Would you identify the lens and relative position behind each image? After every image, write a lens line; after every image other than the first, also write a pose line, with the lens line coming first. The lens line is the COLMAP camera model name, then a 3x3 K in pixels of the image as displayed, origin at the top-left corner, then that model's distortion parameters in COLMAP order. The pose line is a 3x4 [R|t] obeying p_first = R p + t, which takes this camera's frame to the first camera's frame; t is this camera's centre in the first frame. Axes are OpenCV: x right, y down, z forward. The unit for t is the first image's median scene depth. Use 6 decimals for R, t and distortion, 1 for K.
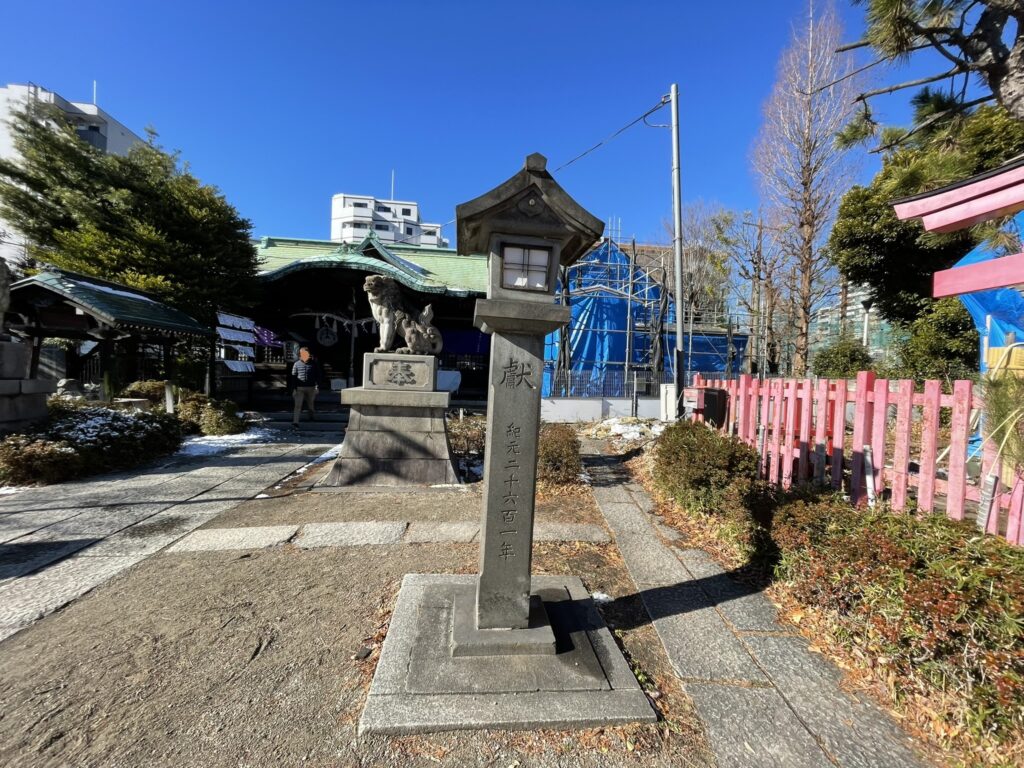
lens RADIAL K [[412.0, 0, 512.0], [0, 412.0, 384.0], [0, 0, 1]] dist [-0.003216, -0.000061]
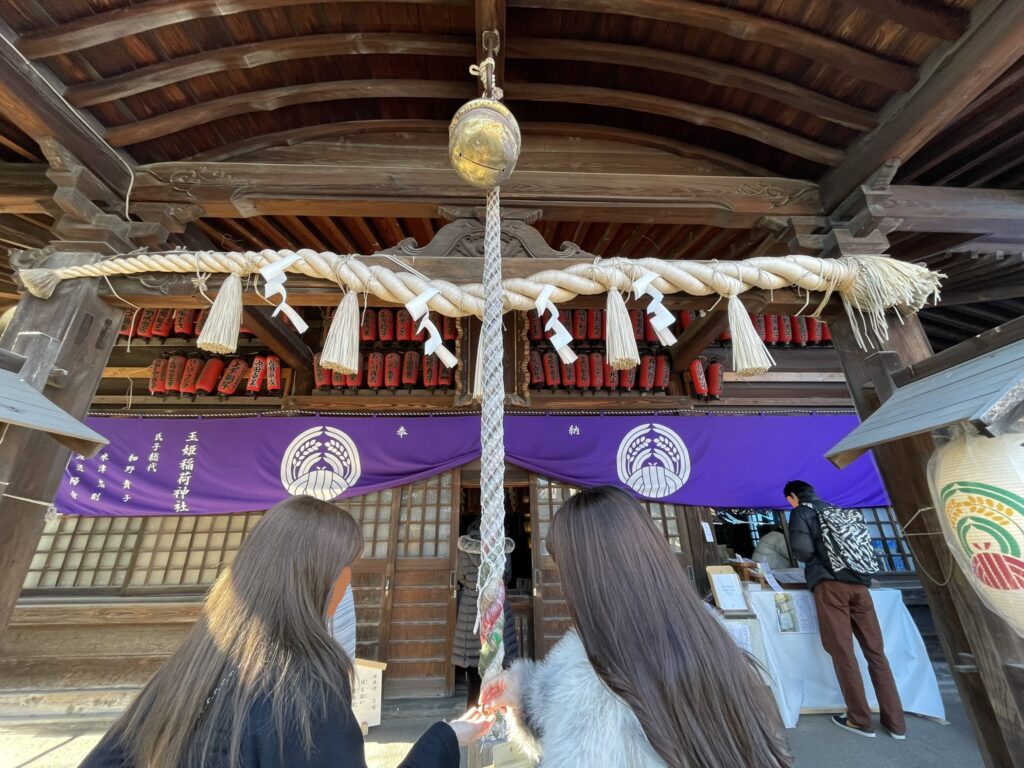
lens RADIAL K [[412.0, 0, 512.0], [0, 412.0, 384.0], [0, 0, 1]] dist [-0.003216, -0.000061]
pose [[0.996443, -0.068790, -0.048666, -0.432988], [0.045386, 0.924753, -0.377852, -0.082114], [0.070996, 0.374299, 0.924586, 1.034560]]
